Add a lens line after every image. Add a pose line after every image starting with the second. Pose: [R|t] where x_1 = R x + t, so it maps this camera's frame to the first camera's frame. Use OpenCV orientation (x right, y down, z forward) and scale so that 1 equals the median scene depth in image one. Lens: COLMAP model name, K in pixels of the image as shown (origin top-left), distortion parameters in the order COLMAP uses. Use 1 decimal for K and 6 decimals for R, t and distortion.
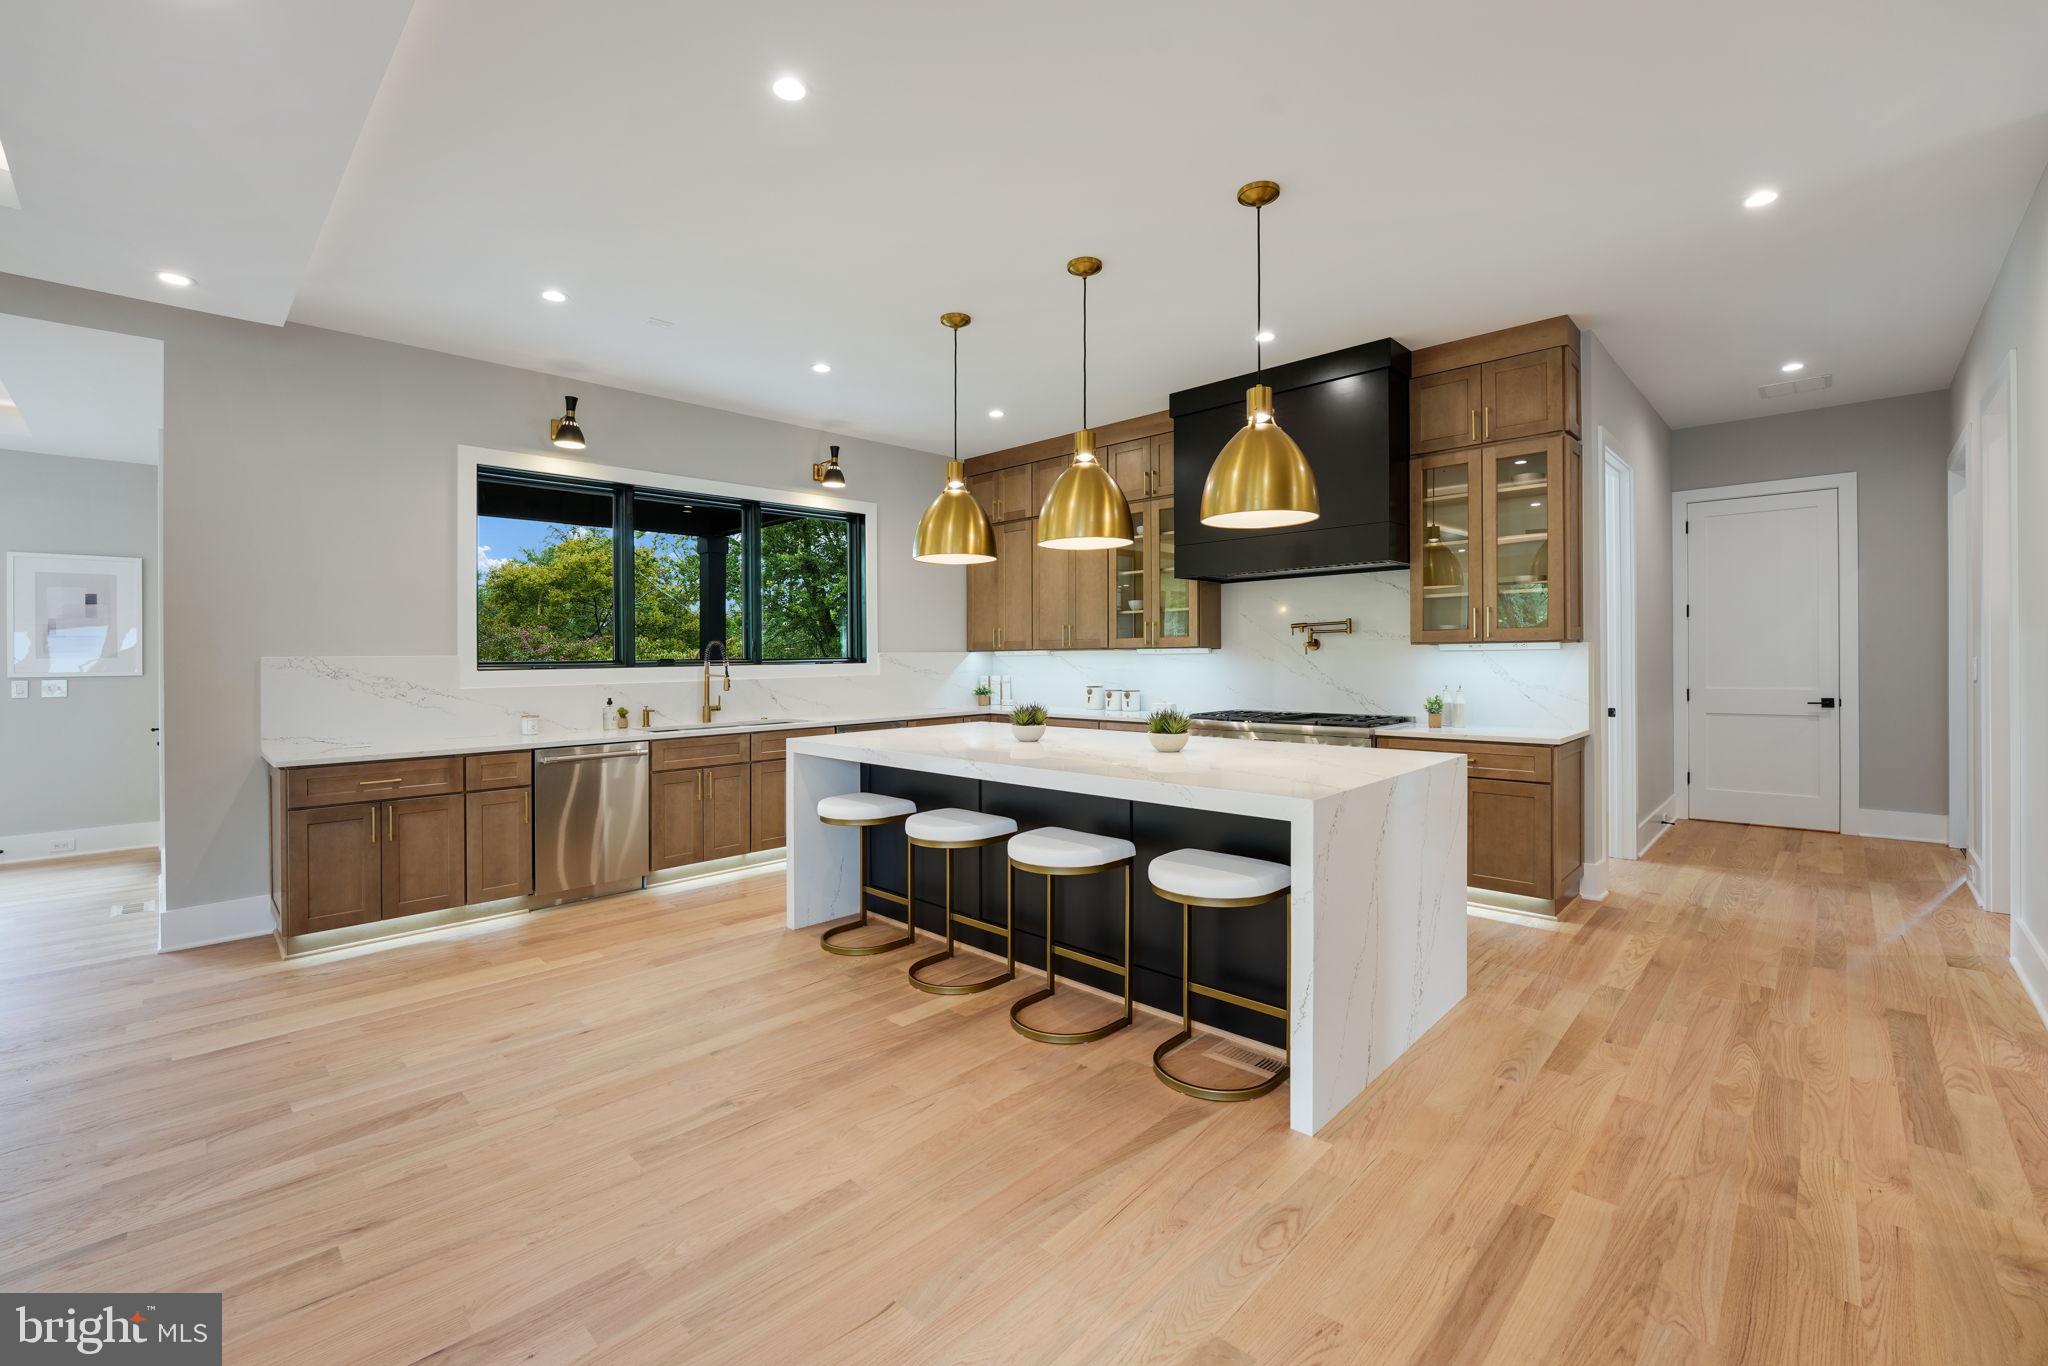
lens RADIAL K [[851.1, 0, 1023.9], [0, 851.1, 657.5], [0, 0, 1]] dist [-0.023095, -0.000372]
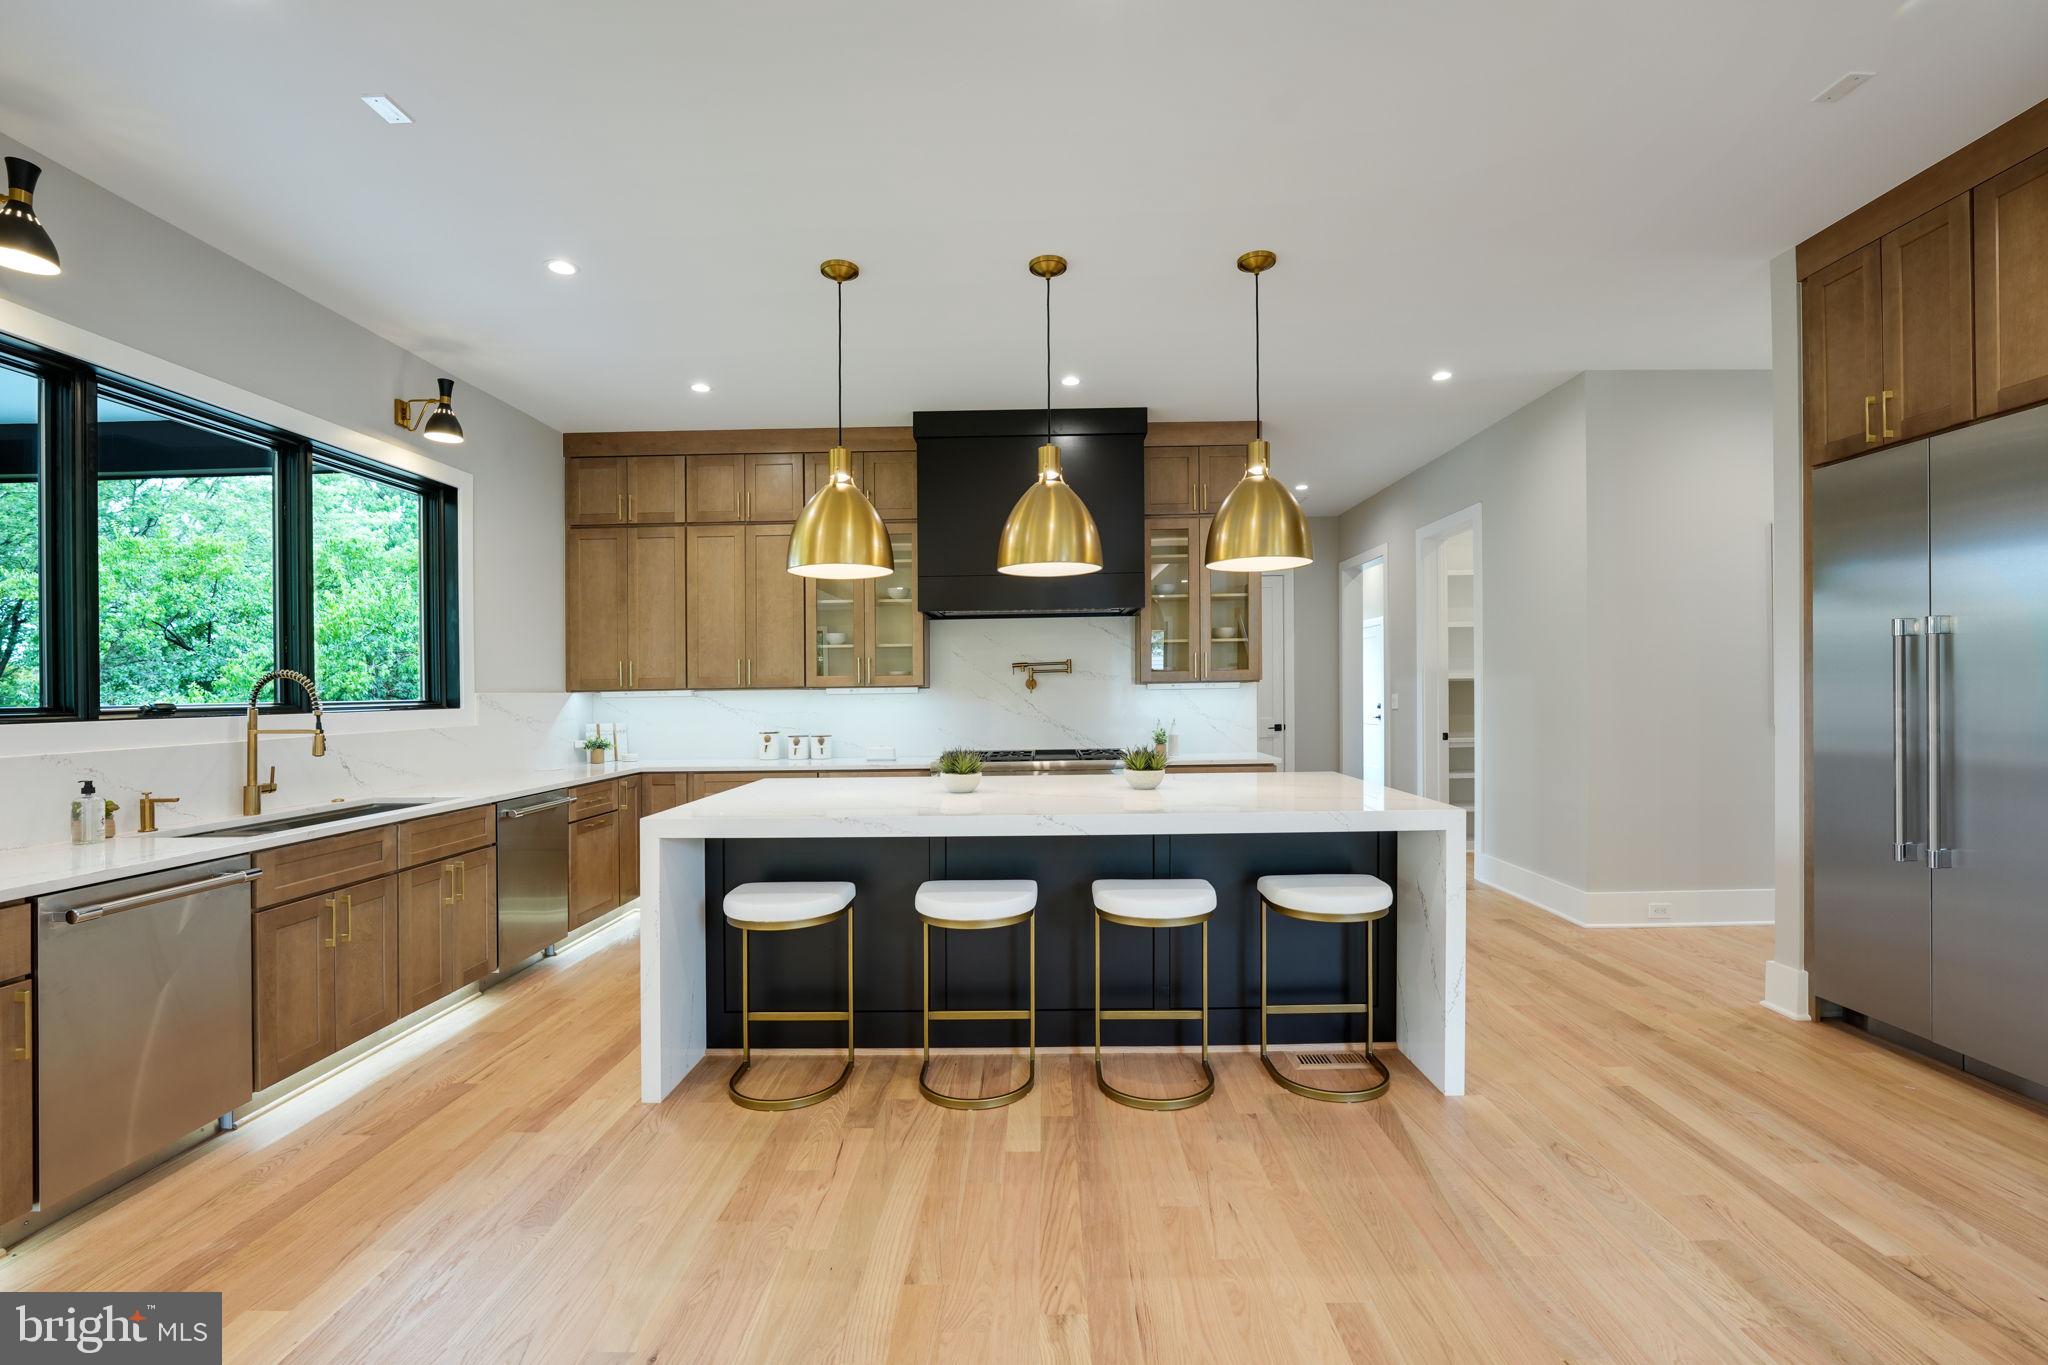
lens RADIAL K [[889.7, 0, 1025.7], [0, 889.7, 695.9], [0, 0, 1]] dist [-0.024749, 0.006111]
pose [[0.729320, -0.003231, 0.684165, -0.481193], [0.007602, 0.999965, -0.003382, 0.003631], [-0.684131, 0.007667, 0.729319, 0.260107]]
